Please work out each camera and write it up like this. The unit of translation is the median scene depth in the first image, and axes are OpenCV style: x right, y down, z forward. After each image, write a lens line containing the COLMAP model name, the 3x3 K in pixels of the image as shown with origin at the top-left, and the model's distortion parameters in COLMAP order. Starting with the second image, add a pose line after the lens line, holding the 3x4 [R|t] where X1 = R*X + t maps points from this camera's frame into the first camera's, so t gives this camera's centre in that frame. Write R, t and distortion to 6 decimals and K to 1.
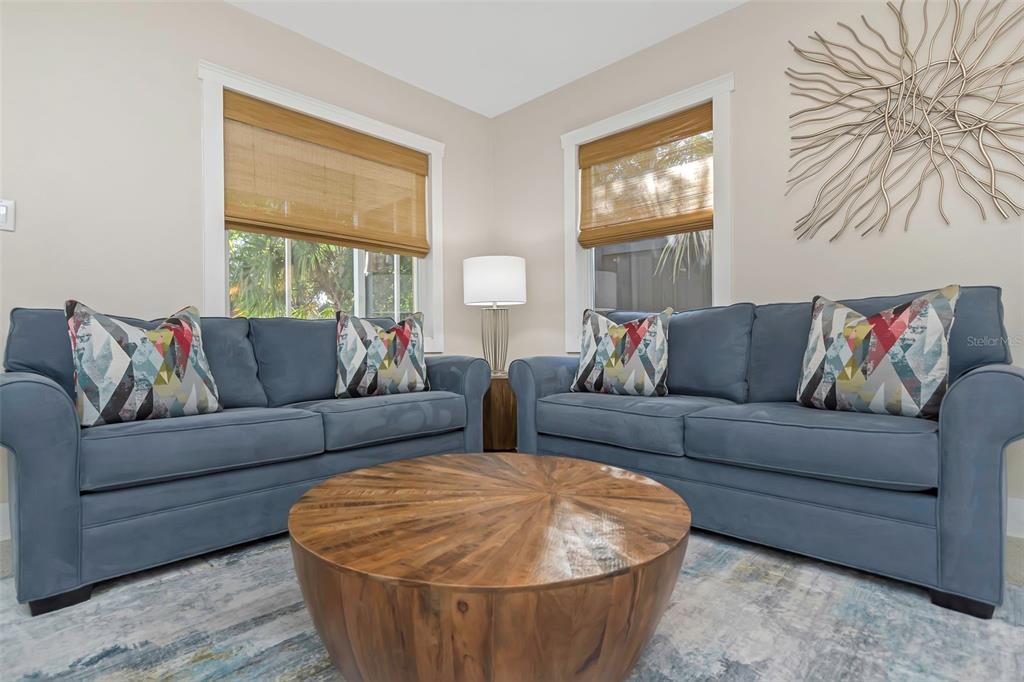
lens RADIAL K [[504.1, 0, 520.4], [0, 504.1, 342.5], [0, 0, 1]] dist [-0.002668, -0.001963]
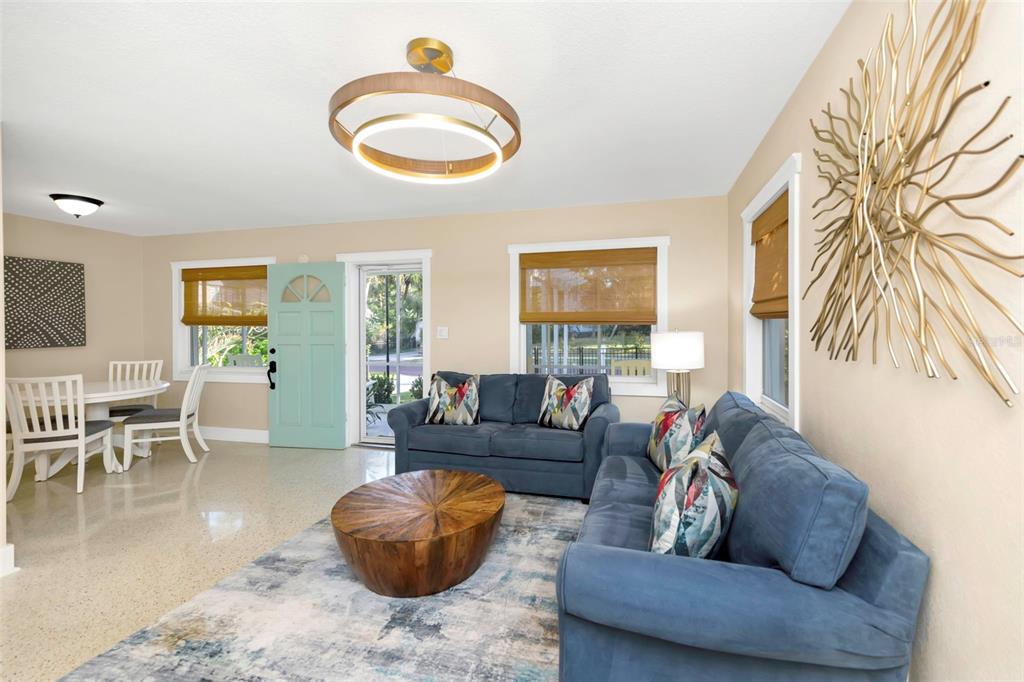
lens RADIAL K [[437.5, 0, 545.6], [0, 437.5, 326.5], [0, 0, 1]] dist [-0.000673, -0.001151]
pose [[0.505076, 0.009846, -0.863018, 1.541474], [-0.006523, 0.999950, 0.007591, -0.394661], [0.863050, 0.001795, 0.505115, 0.379446]]
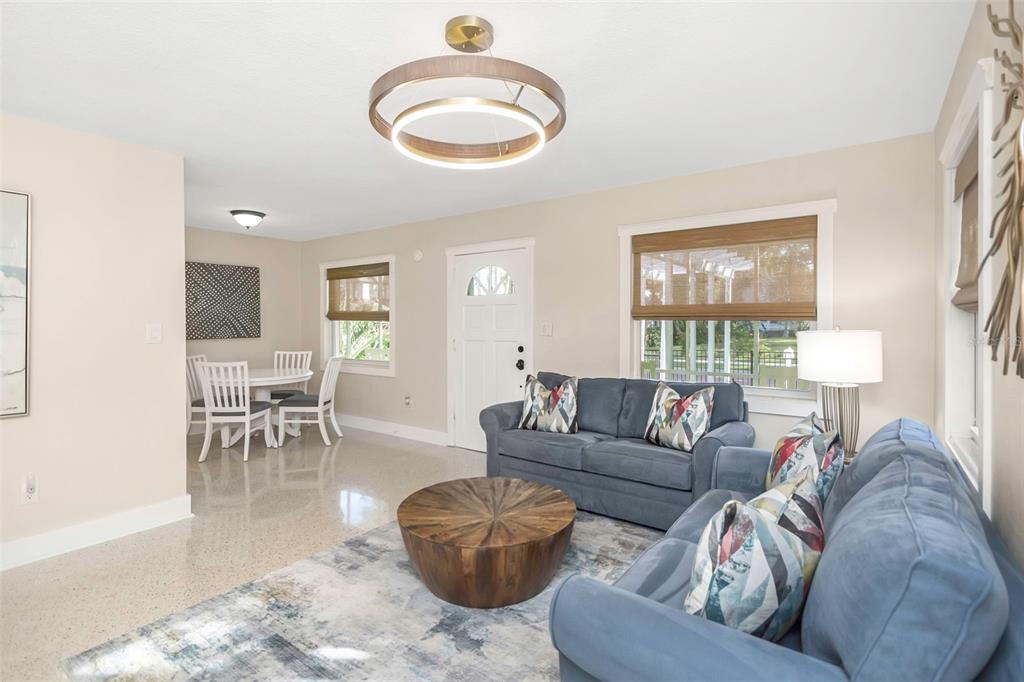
lens RADIAL K [[504.1, 0, 508.8], [0, 504.1, 325.4], [0, 0, 1]] dist [-0.002668, -0.001963]
pose [[0.130453, 0.017835, -0.991294, 1.646873], [-0.006778, 0.999831, 0.017096, -0.398183], [0.991431, 0.004489, 0.130552, 0.643585]]
